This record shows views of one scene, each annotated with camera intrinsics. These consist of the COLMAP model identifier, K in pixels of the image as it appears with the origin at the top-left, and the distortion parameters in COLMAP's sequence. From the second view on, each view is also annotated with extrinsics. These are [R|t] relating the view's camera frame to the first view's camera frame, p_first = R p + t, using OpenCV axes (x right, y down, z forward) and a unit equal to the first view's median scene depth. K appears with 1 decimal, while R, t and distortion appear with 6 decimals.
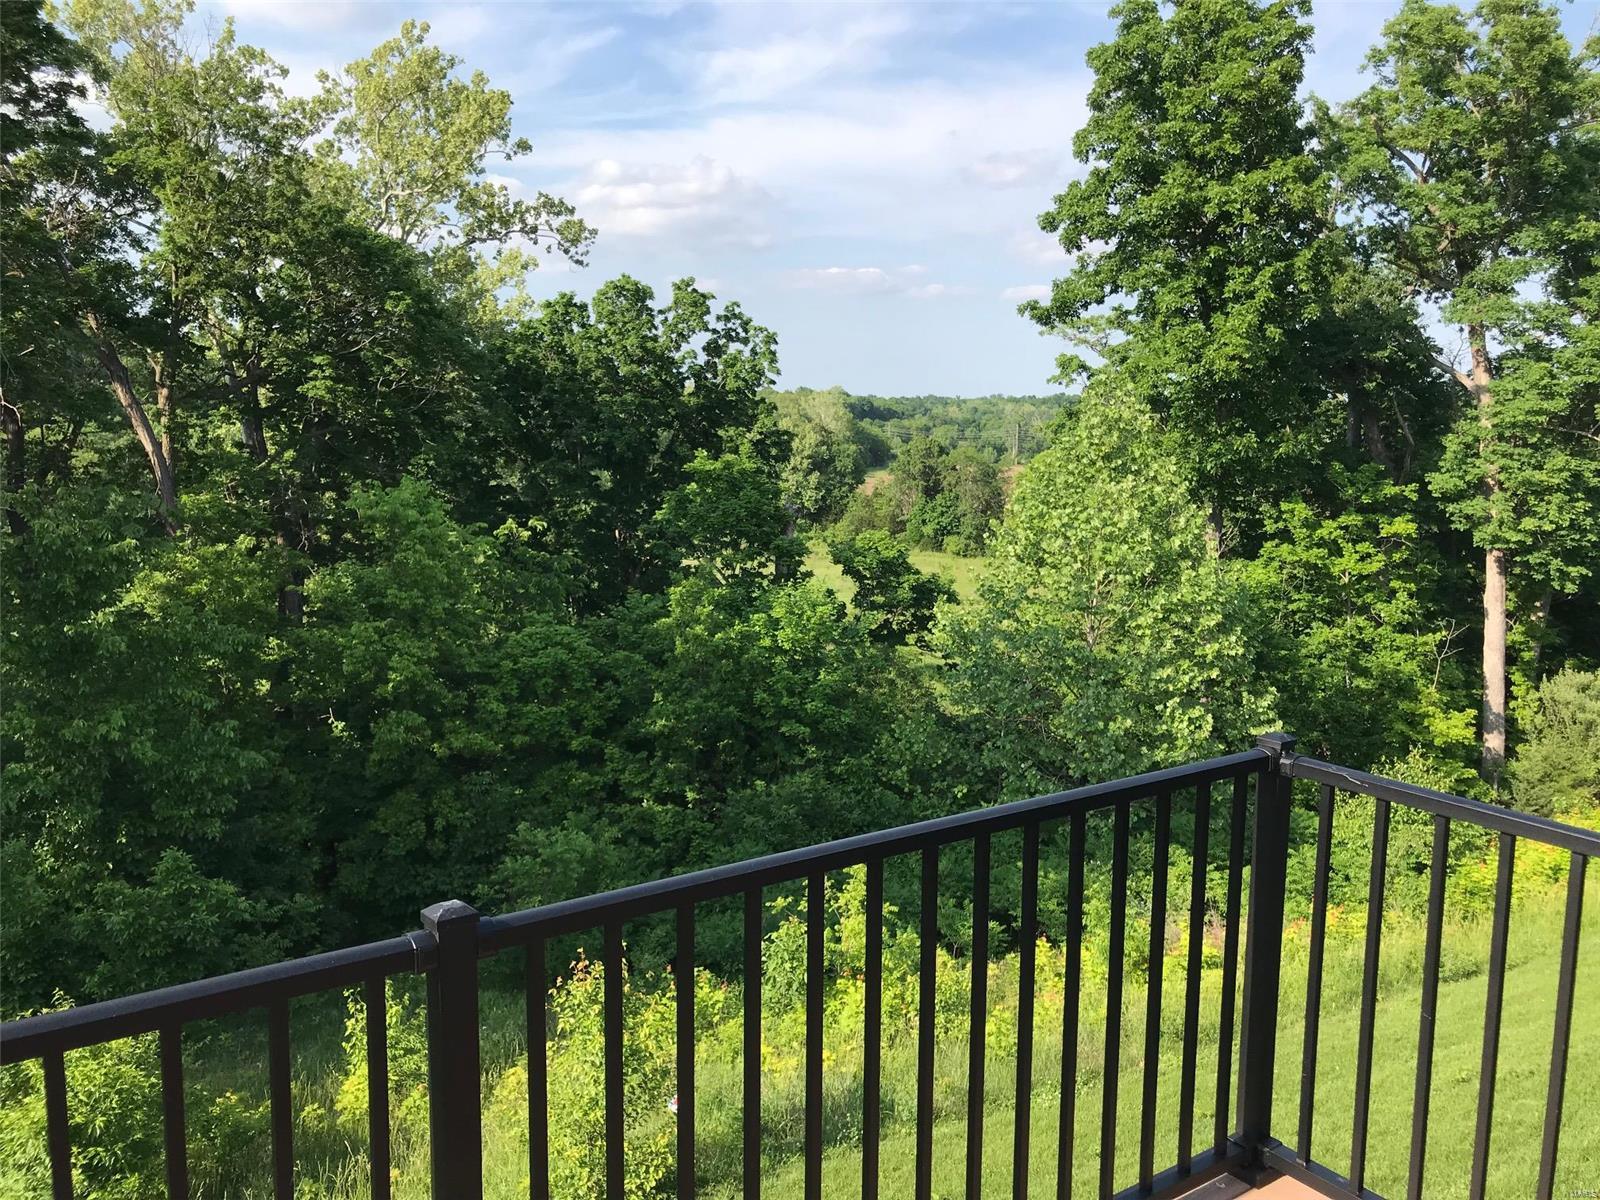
lens RADIAL K [[1314.4, 0, 802.7], [0, 1314.4, 591.5], [0, 0, 1]] dist [-0.035248, 0.064706]
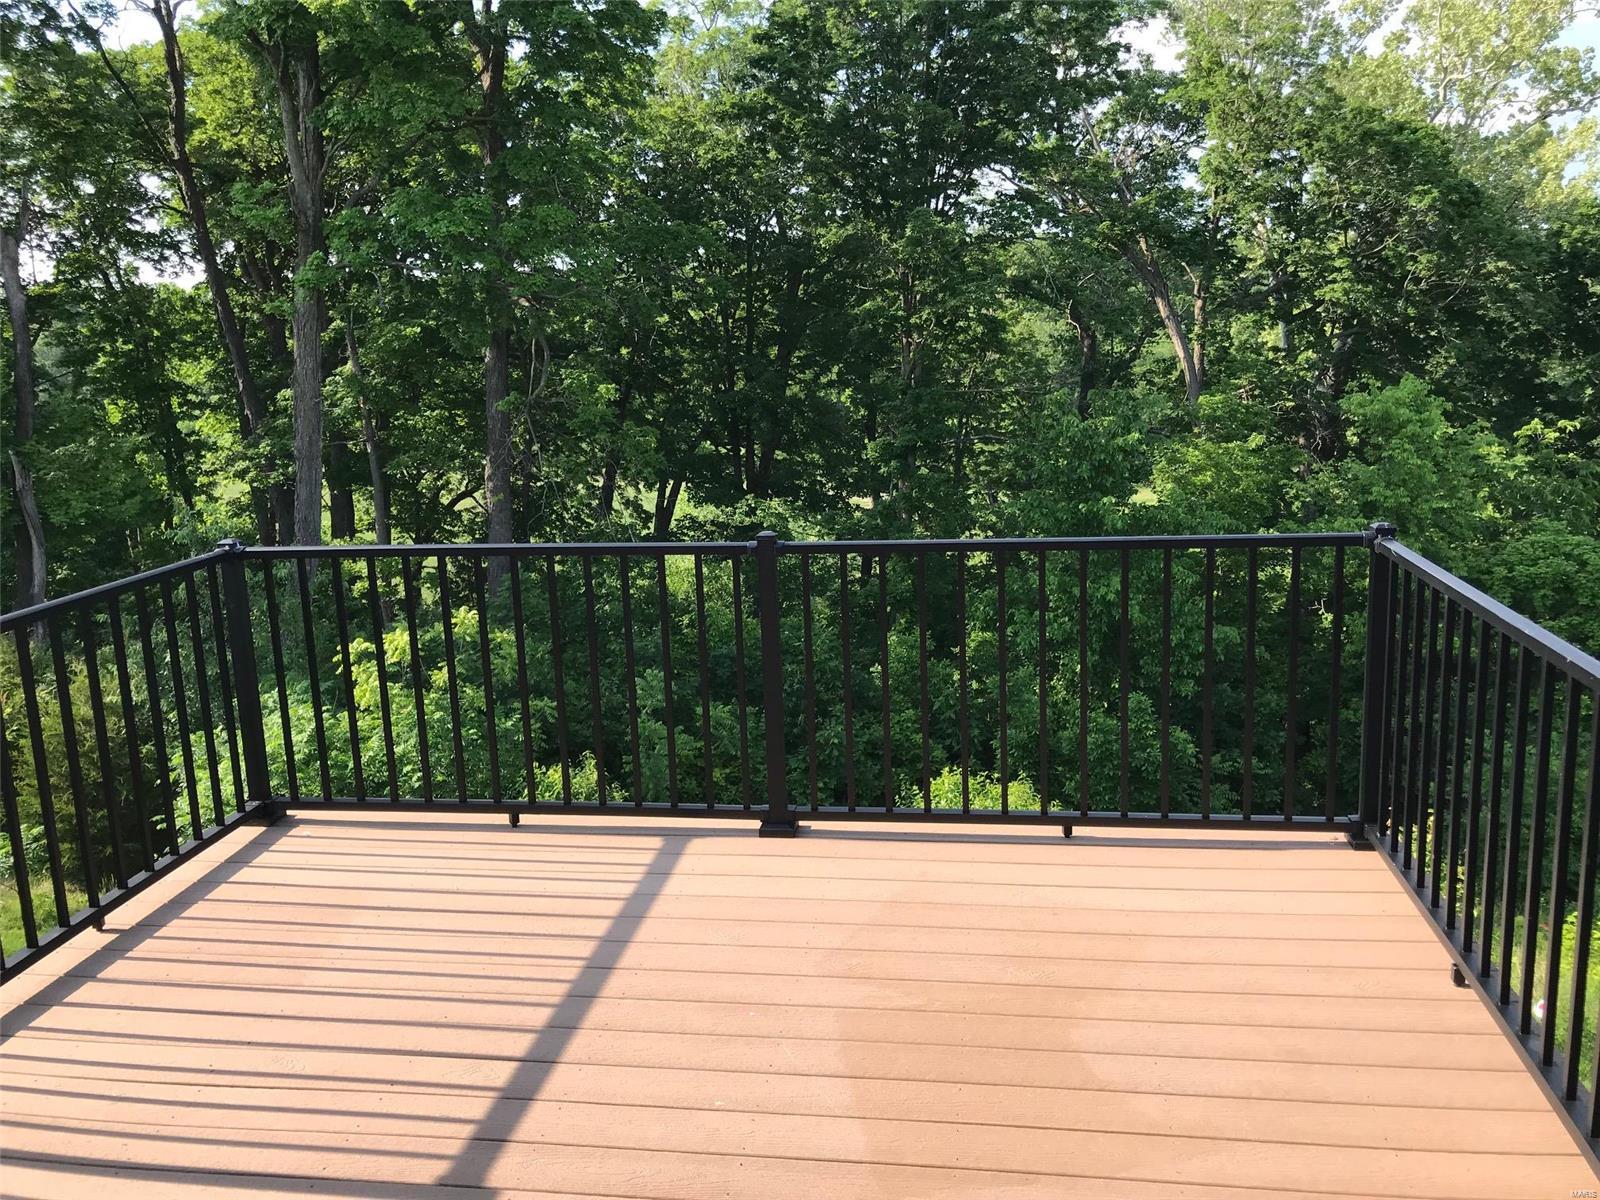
lens RADIAL K [[1352.9, 0, 809.4], [0, 1352.9, 594.3], [0, 0, 1]] dist [0.079262, -0.136945]
pose [[0.701050, 0.093841, -0.706911, 0.122434], [-0.046904, 0.995225, 0.085599, 0.010042], [0.711568, -0.026852, 0.702104, -0.058039]]
